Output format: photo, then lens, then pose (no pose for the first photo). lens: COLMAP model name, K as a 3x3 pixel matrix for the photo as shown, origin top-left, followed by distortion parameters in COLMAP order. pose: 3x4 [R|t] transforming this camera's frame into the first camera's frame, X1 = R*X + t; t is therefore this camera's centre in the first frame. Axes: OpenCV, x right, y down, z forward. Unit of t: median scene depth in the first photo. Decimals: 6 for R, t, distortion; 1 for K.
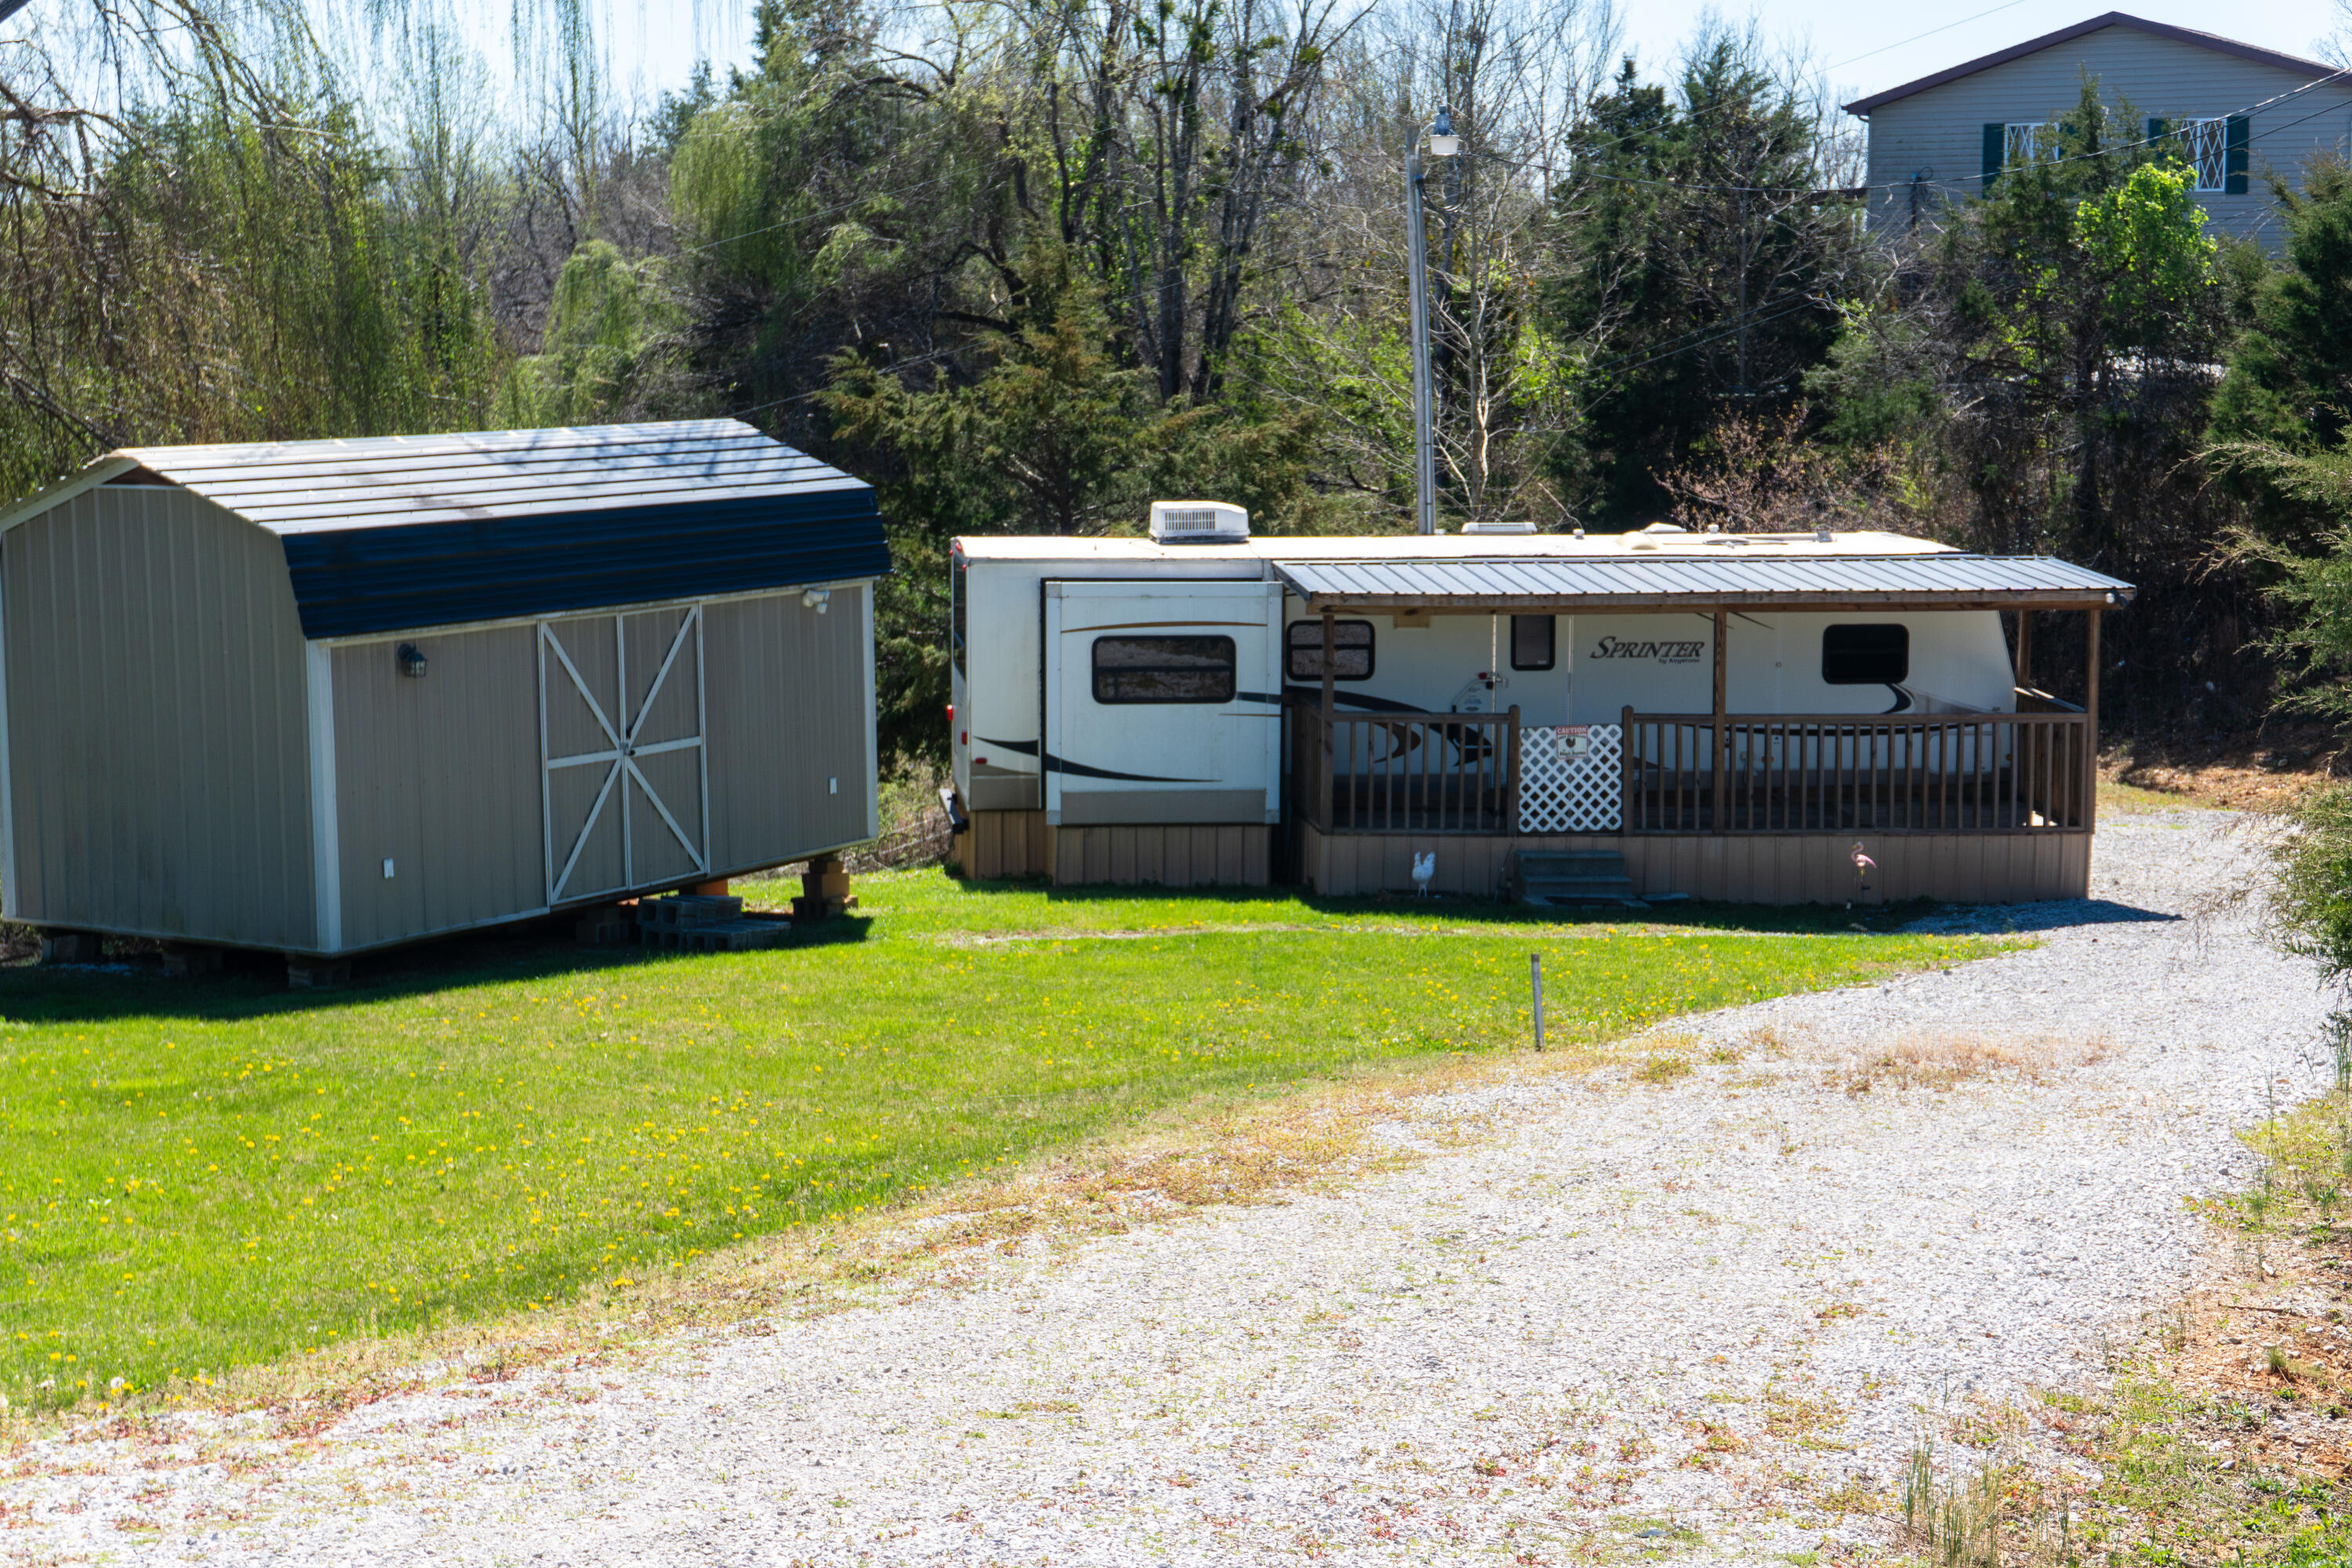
lens RADIAL K [[3852.1, 0, 1187.9], [0, 3852.1, 781.7], [0, 0, 1]] dist [0.003731, 0.000000]
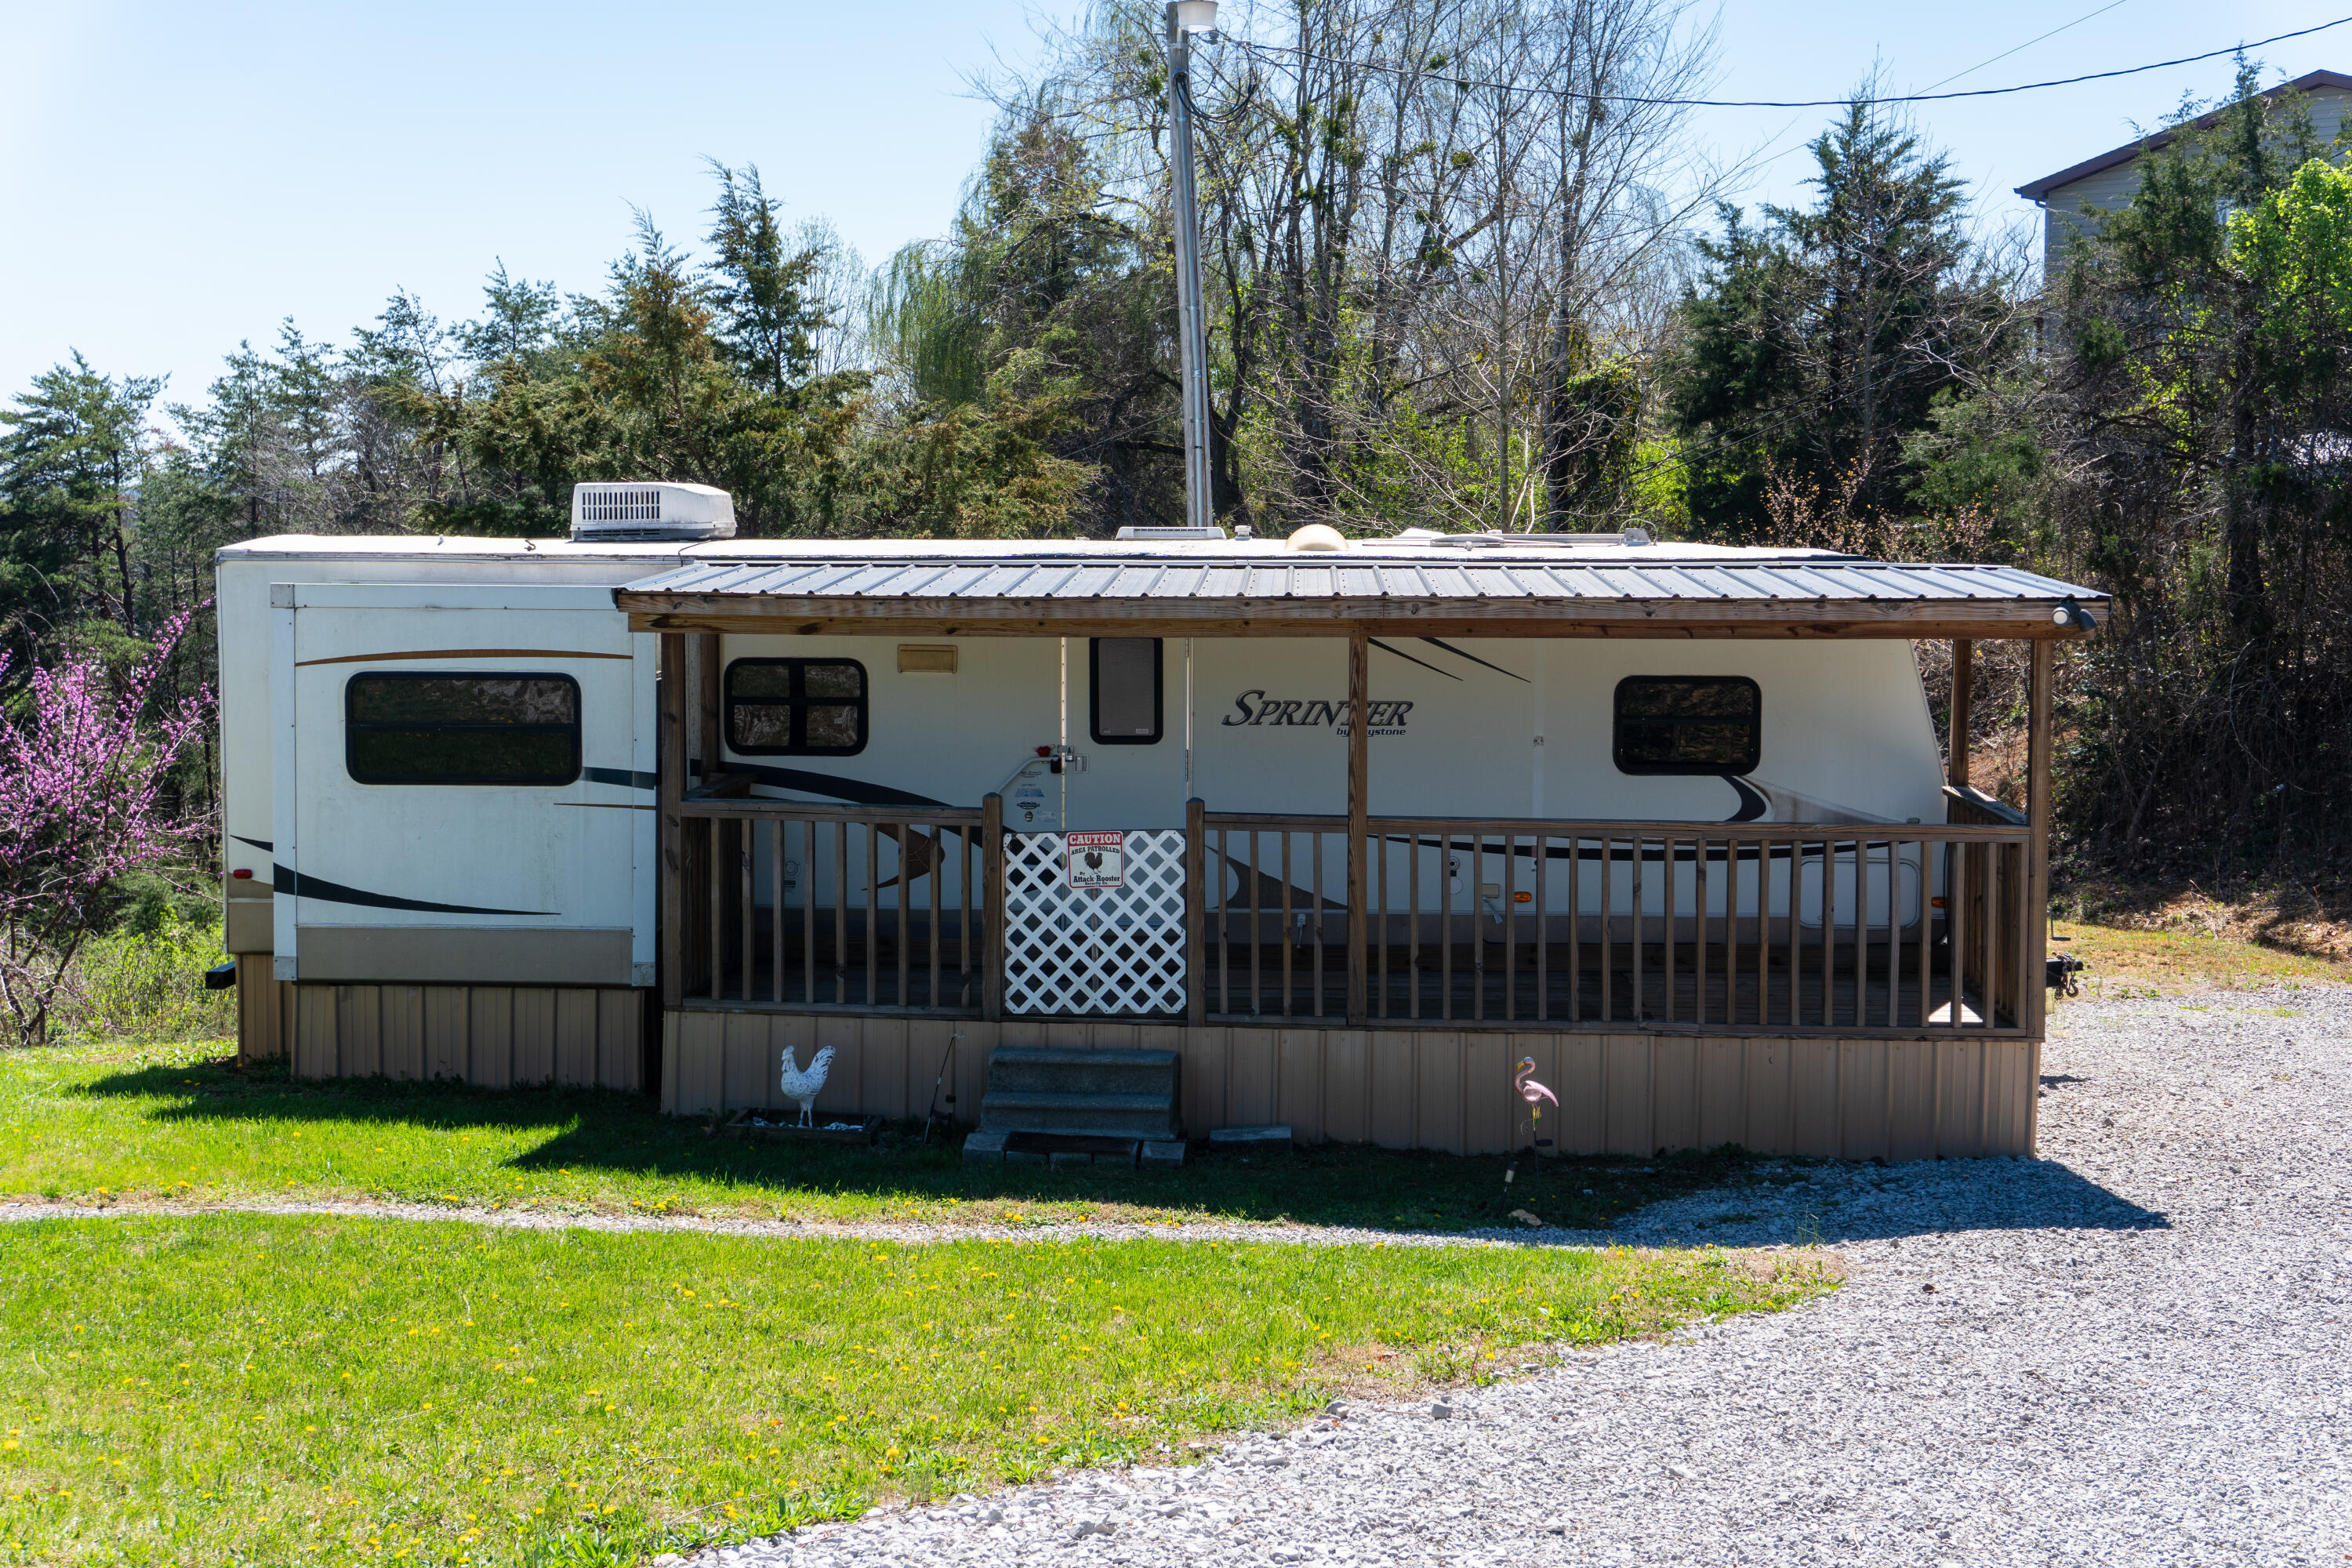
lens RADIAL K [[3030.4, 0, 1191.7], [0, 3030.4, 739.7], [0, 0, 1]] dist [0.002872, 0.000000]
pose [[0.988097, 0.012234, -0.153344, 0.182609], [-0.020735, 0.998328, -0.053963, -0.003981], [0.152427, 0.056500, 0.986698, 0.553018]]
